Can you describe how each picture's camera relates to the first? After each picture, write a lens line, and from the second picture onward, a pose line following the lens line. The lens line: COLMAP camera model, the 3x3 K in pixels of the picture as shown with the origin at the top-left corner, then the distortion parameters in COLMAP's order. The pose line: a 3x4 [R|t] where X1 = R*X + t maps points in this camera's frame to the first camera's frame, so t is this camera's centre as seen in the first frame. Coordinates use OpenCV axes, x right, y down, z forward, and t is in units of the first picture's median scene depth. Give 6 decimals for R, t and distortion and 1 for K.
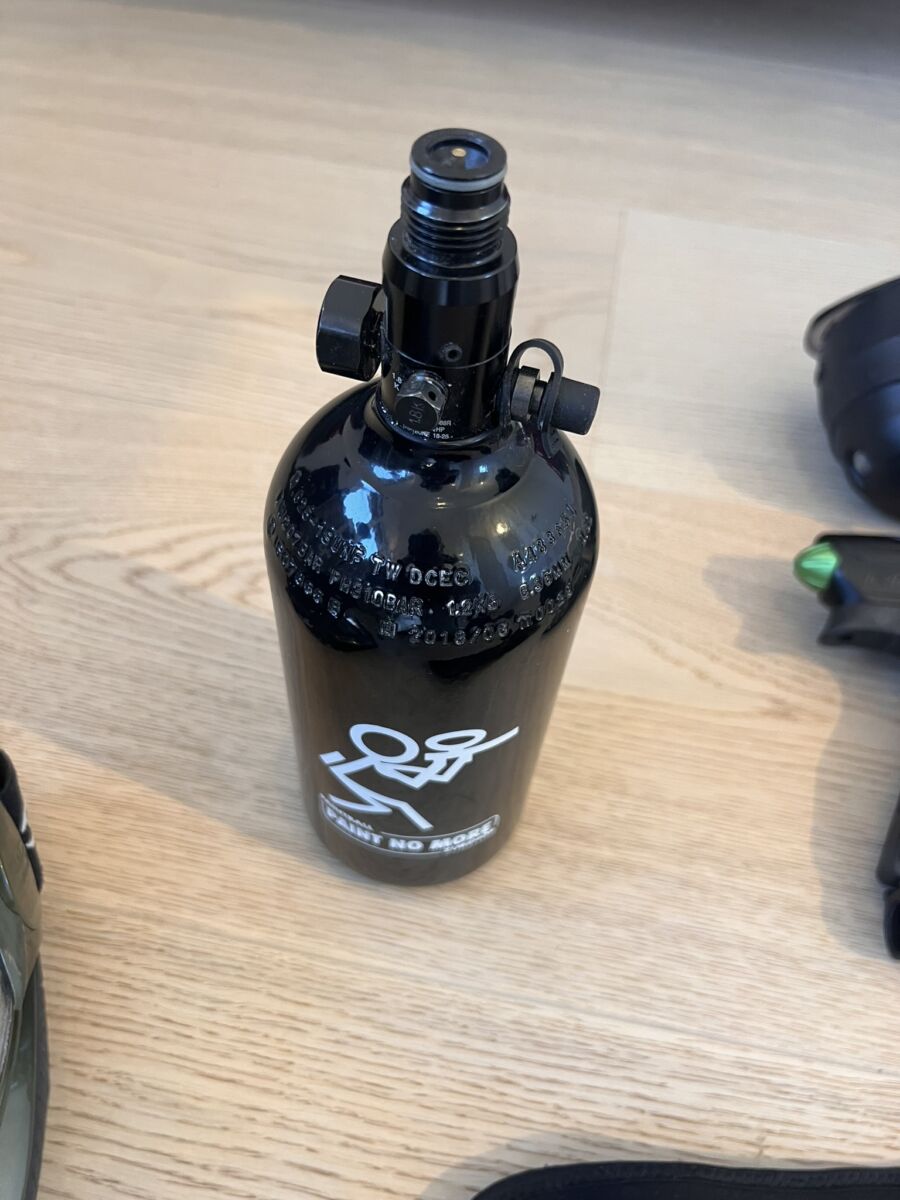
lens RADIAL K [[911.1, 0, 447.5], [0, 911.1, 599.1], [0, 0, 1]] dist [0.040148, -0.063225]
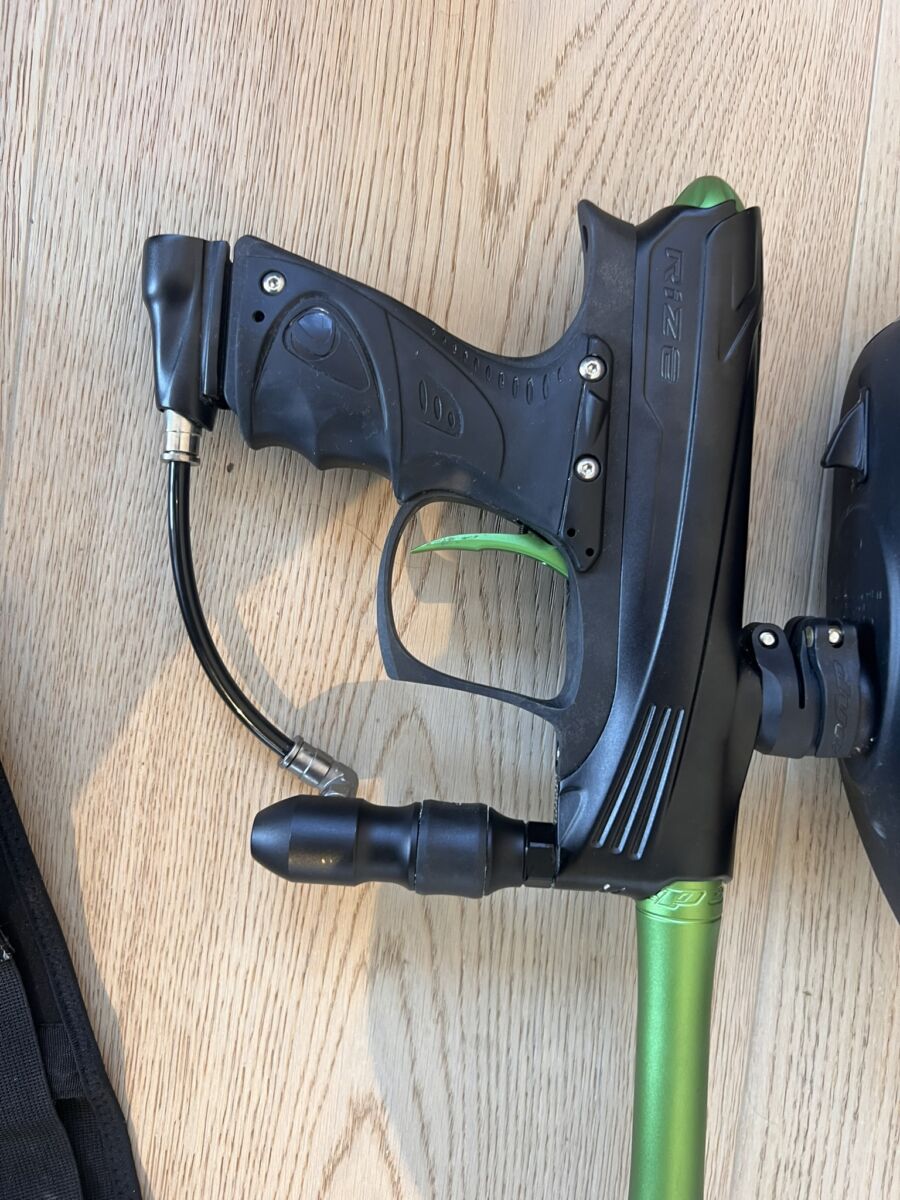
lens RADIAL K [[911.1, 0, 466.3], [0, 911.1, 567.6], [0, 0, 1]] dist [0.040148, -0.063225]
pose [[0.068337, 0.997577, -0.013018, 0.784941], [-0.875224, 0.066208, 0.479166, -0.219734], [0.478867, -0.021351, 0.877628, 0.404865]]
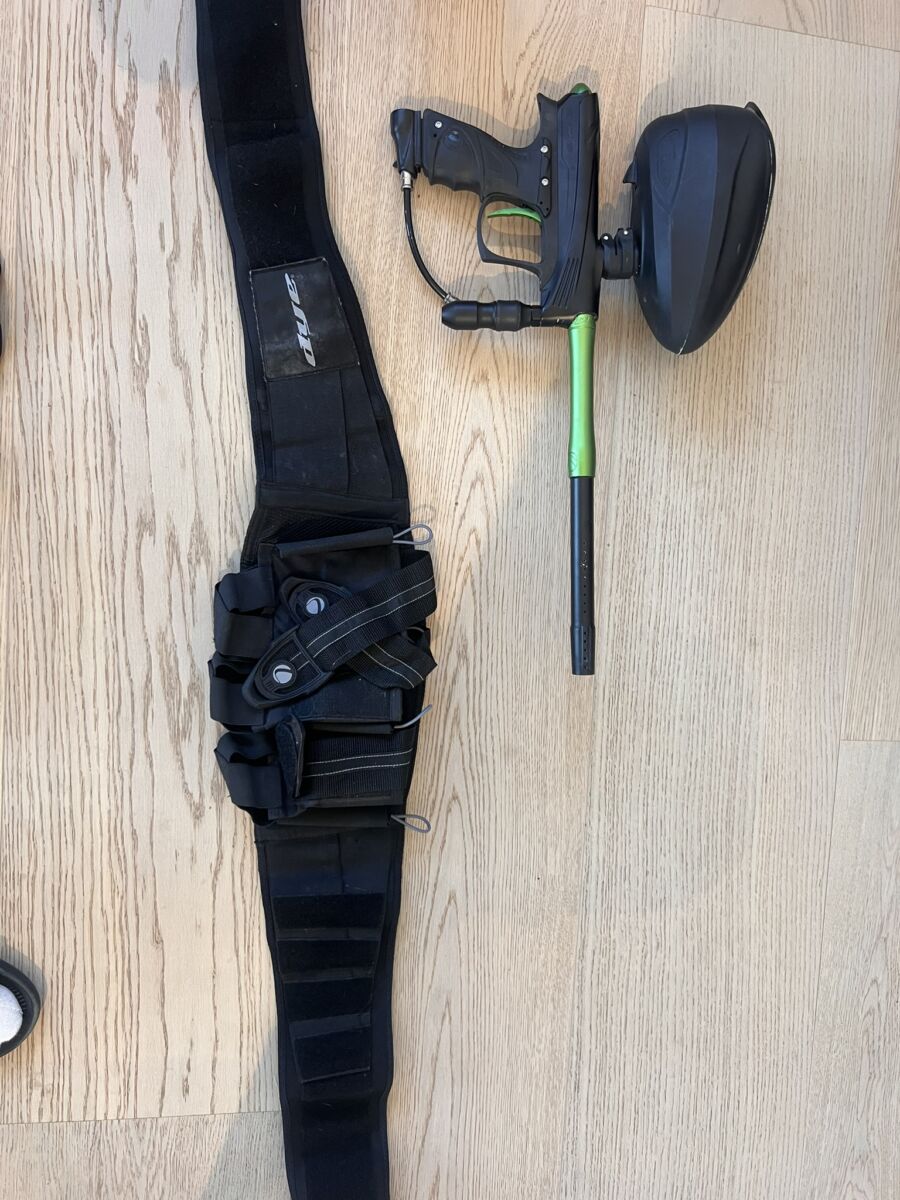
lens RADIAL K [[911.1, 0, 470.1], [0, 911.1, 607.2], [0, 0, 1]] dist [0.040148, -0.063225]
pose [[0.125368, 0.990817, 0.050639, 1.615671], [-0.891277, 0.090059, 0.444427, -0.708626], [0.435785, -0.100850, 0.894383, -1.125998]]
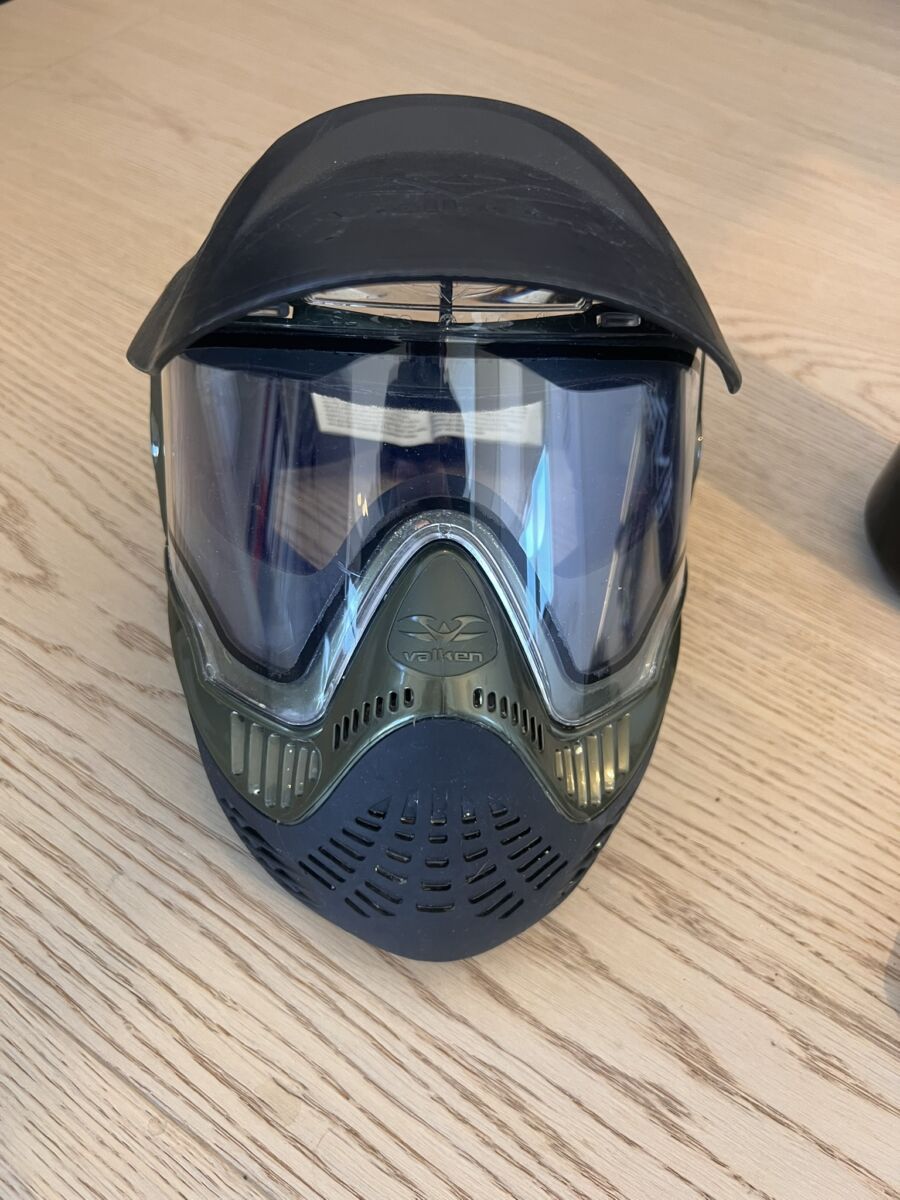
lens RADIAL K [[911.1, 0, 452.9], [0, 911.1, 603.3], [0, 0, 1]] dist [0.040148, -0.063225]
pose [[0.931394, 0.301318, -0.204239, -0.371048], [-0.308063, 0.951365, -0.001297, 0.468039], [0.193915, 0.064126, 0.978920, -0.148047]]
